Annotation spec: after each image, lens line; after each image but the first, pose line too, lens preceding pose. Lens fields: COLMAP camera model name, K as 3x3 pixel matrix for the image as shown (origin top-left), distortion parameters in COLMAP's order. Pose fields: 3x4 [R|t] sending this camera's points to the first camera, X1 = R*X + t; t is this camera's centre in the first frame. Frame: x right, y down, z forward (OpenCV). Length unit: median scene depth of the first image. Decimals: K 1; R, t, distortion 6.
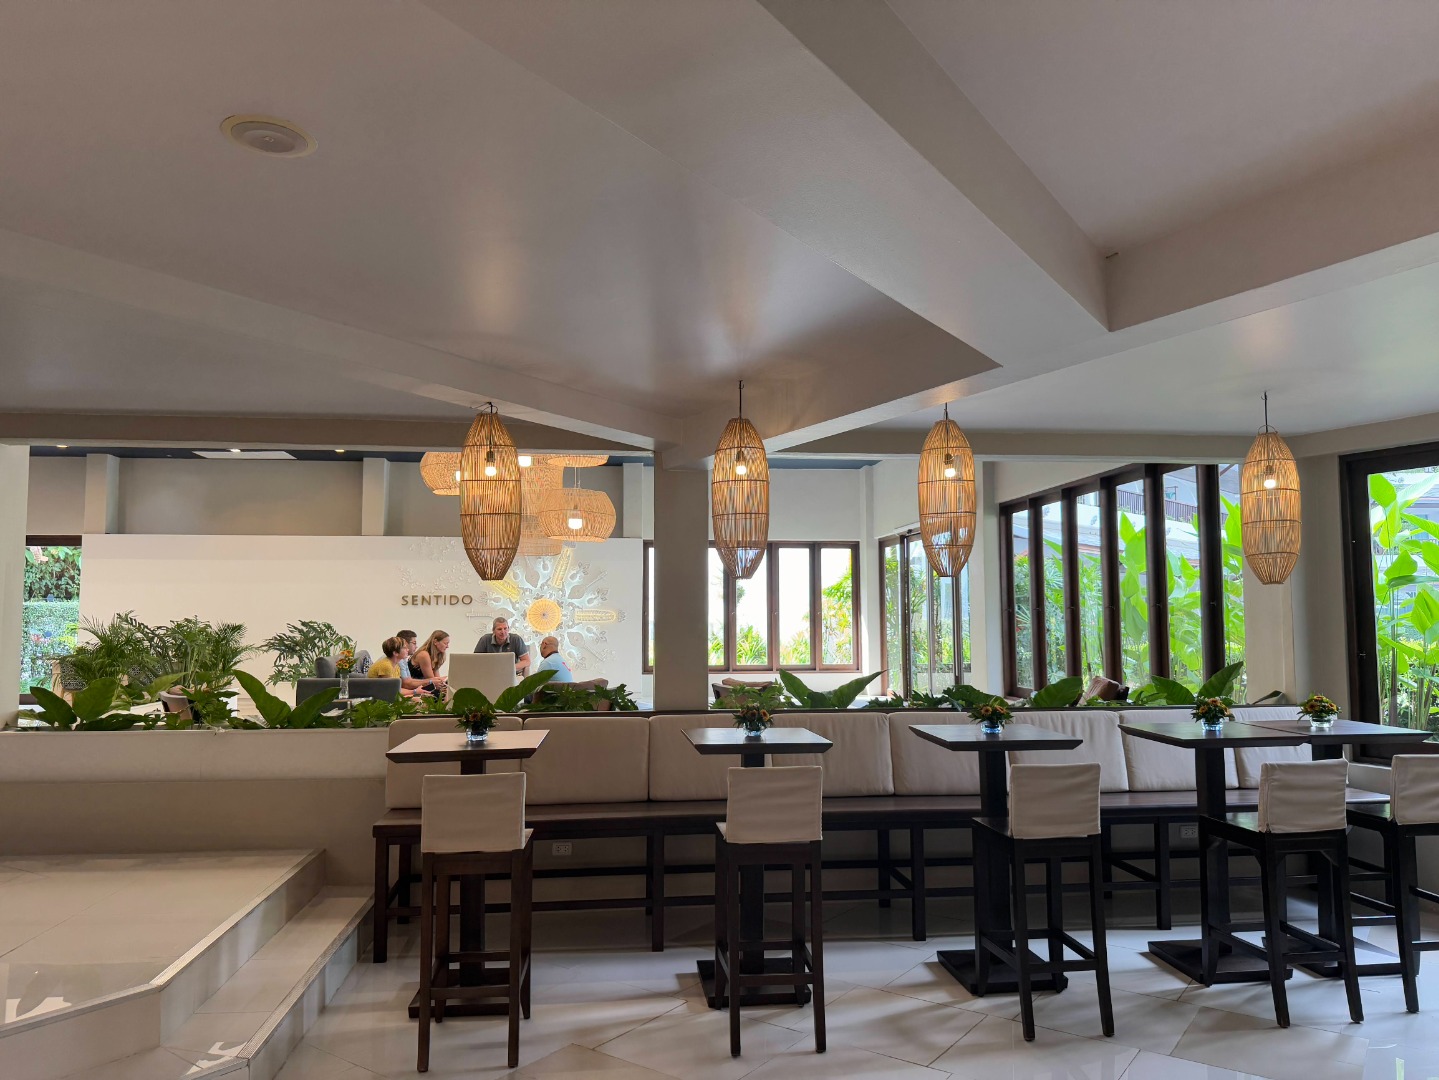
lens RADIAL K [[1031.2, 0, 714.0], [0, 1031.2, 540.8], [0, 0, 1]] dist [0.114456, -0.177325]
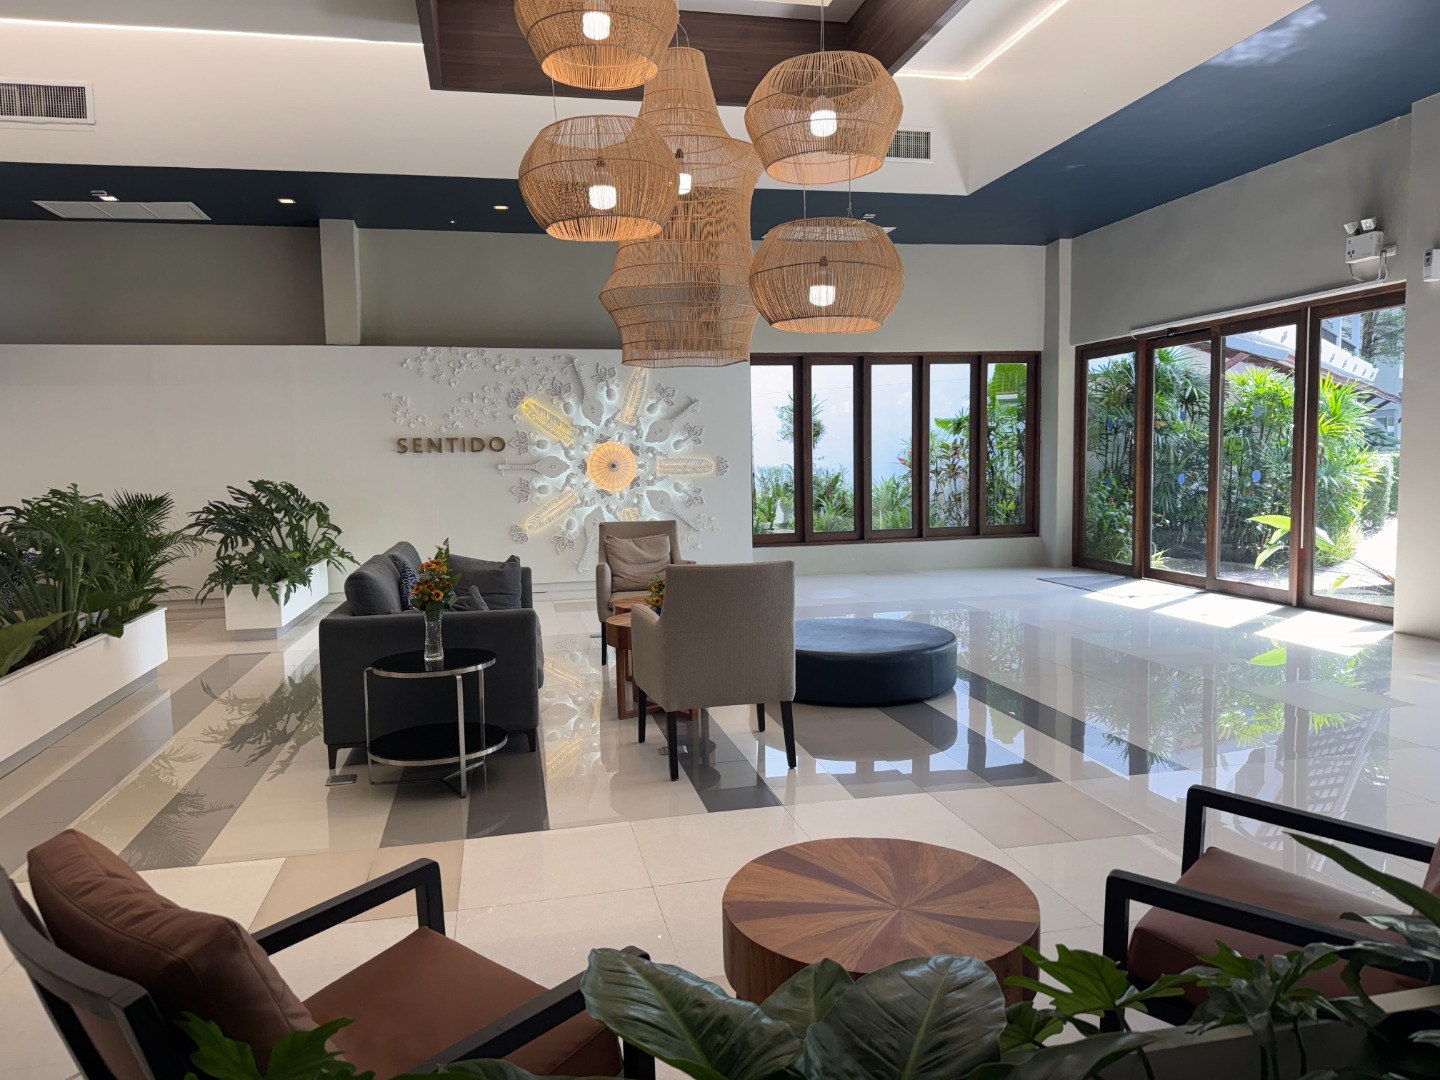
lens RADIAL K [[1031.9, 0, 714.5], [0, 1031.9, 540.8], [0, 0, 1]] dist [0.114456, -0.177325]
pose [[0.995514, -0.022388, 0.091931, -0.449623], [0.007841, 0.987782, 0.155646, 0.043447], [-0.094292, -0.154227, 0.983526, 0.903185]]
